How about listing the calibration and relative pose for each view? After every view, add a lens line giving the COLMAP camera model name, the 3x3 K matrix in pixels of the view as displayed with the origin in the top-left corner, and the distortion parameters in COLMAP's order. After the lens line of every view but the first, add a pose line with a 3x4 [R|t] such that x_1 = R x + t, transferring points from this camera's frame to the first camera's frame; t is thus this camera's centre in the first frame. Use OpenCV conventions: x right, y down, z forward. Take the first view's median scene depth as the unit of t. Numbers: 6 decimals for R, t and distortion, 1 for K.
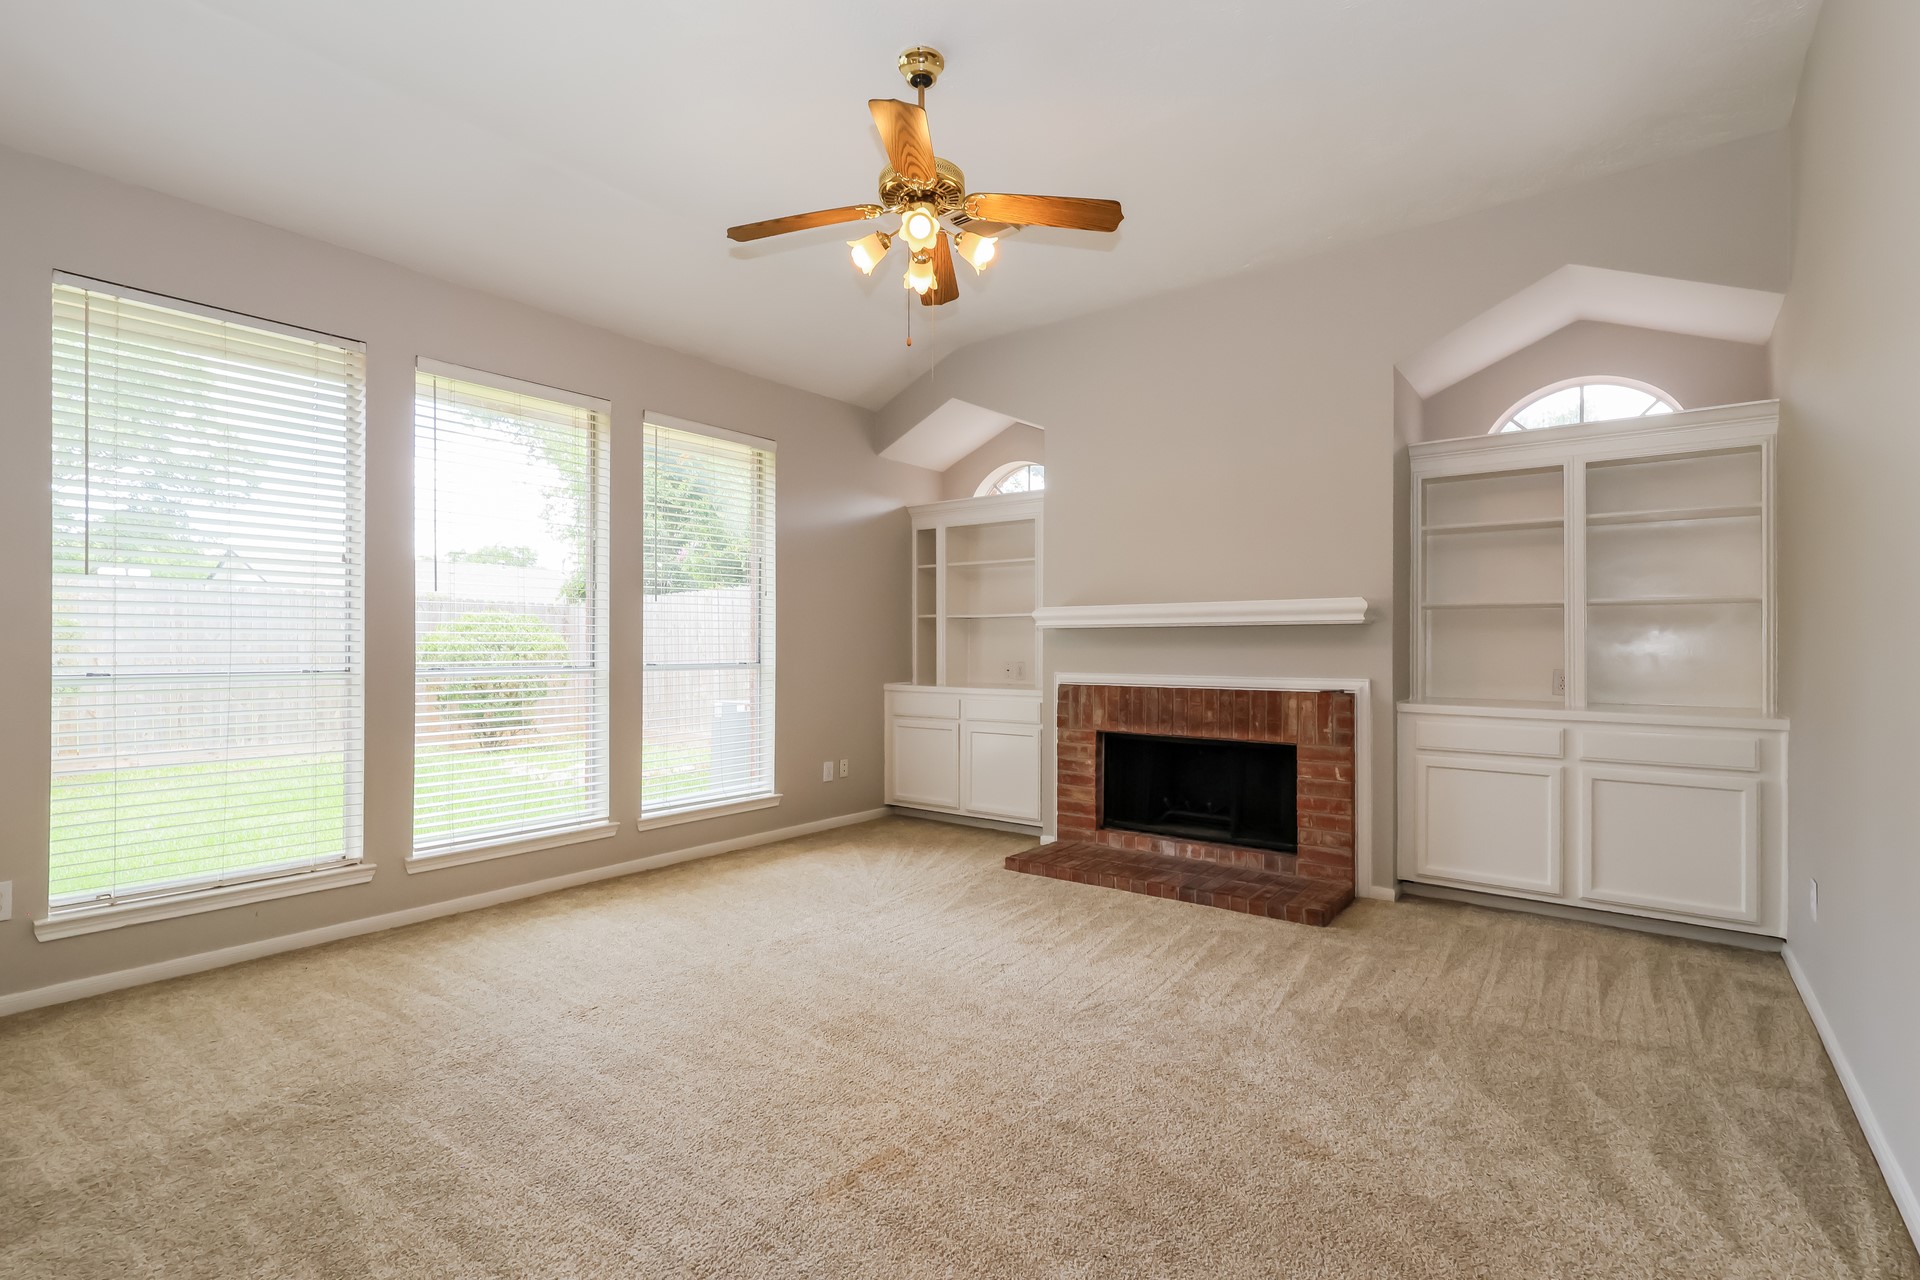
lens RADIAL K [[896.0, 0, 949.9], [0, 896.0, 642.0], [0, 0, 1]] dist [-0.005868, -0.000538]
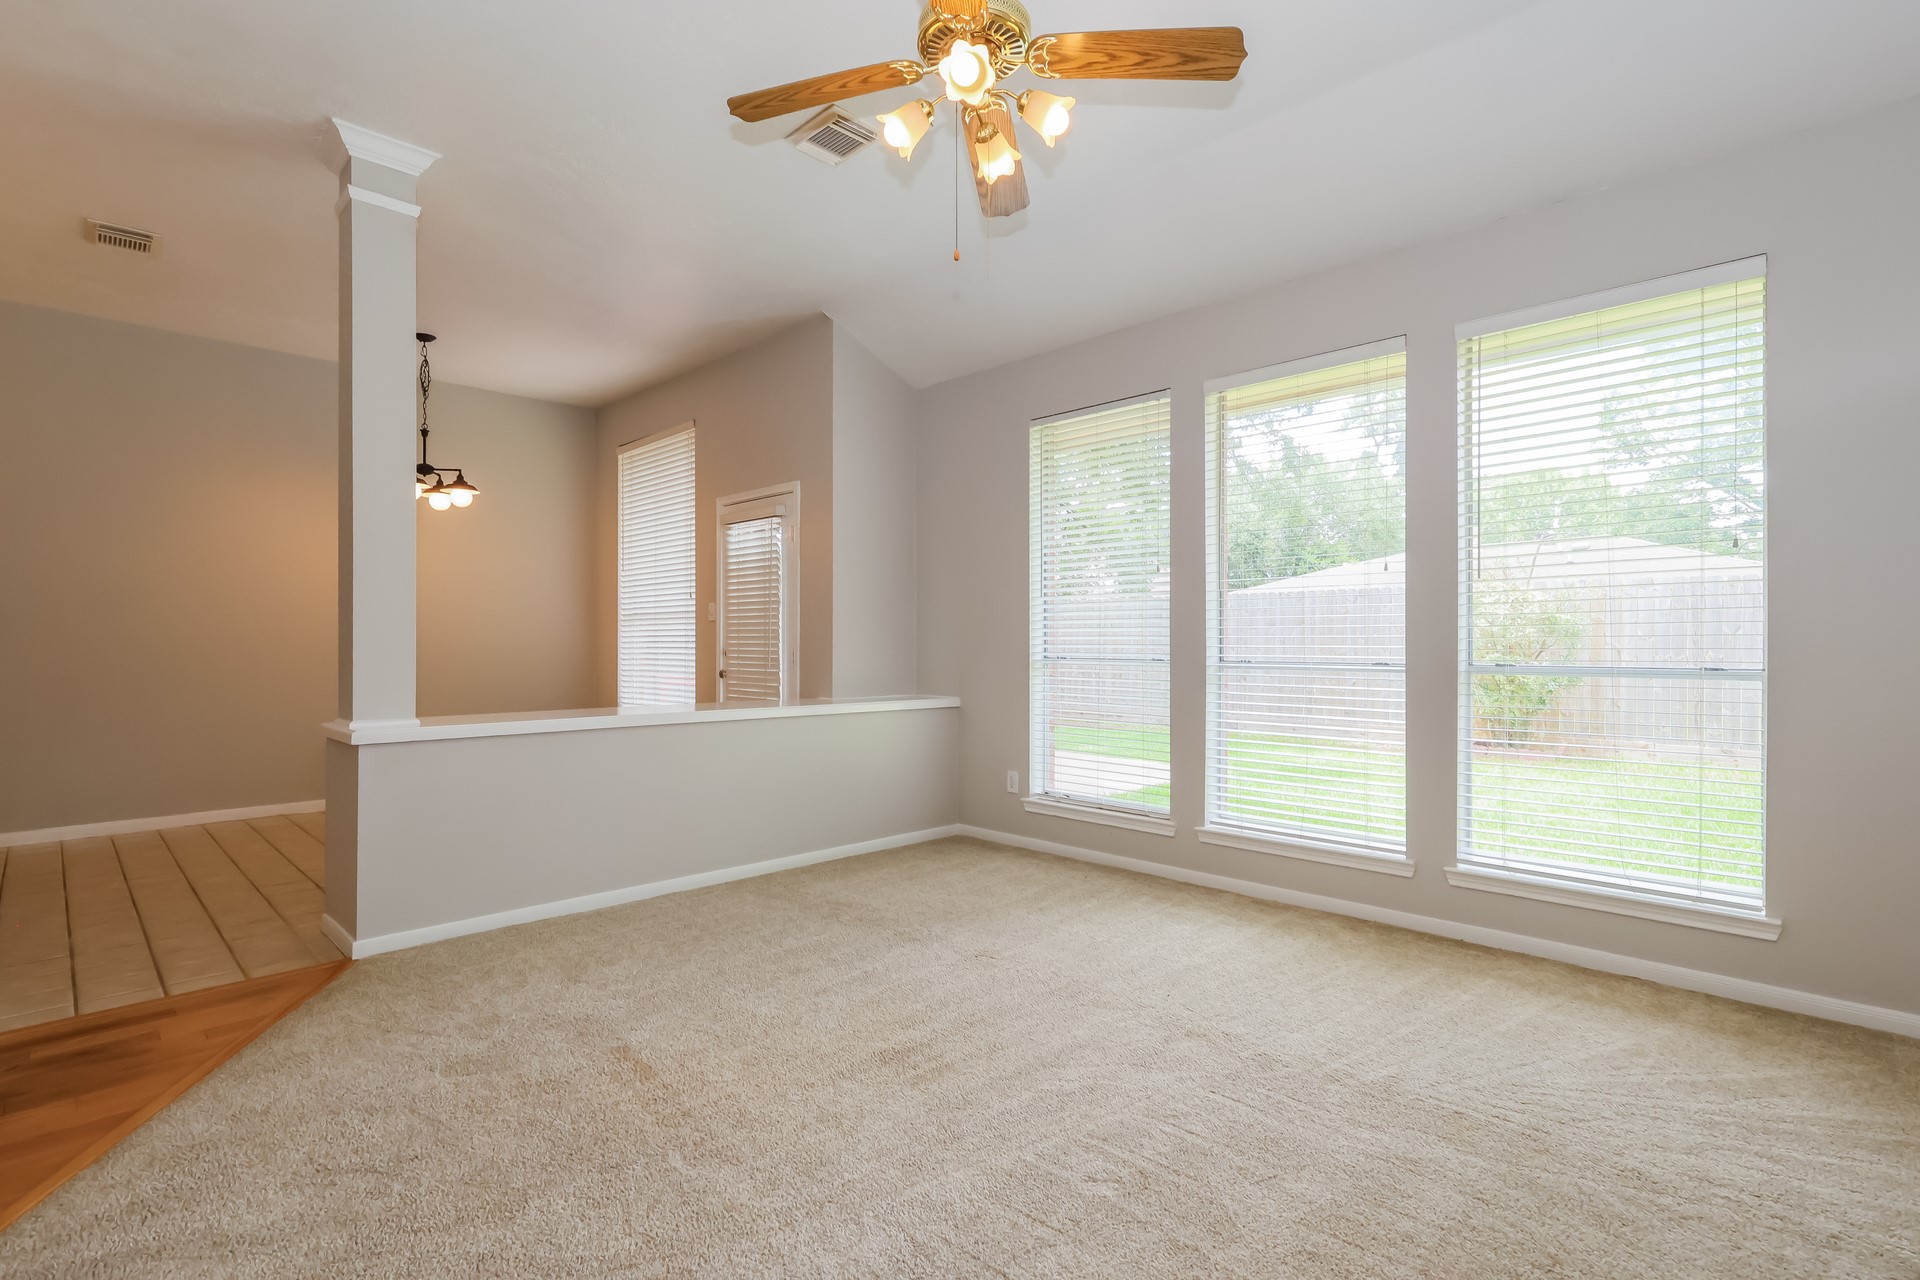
lens RADIAL K [[896.0, 0, 952.0], [0, 896.0, 643.5], [0, 0, 1]] dist [-0.005868, -0.000538]
pose [[-0.125714, -0.002451, -0.992064, 0.543376], [0.000455, 0.999997, -0.002528, 0.012353], [0.992066, -0.000769, -0.125712, 0.811532]]
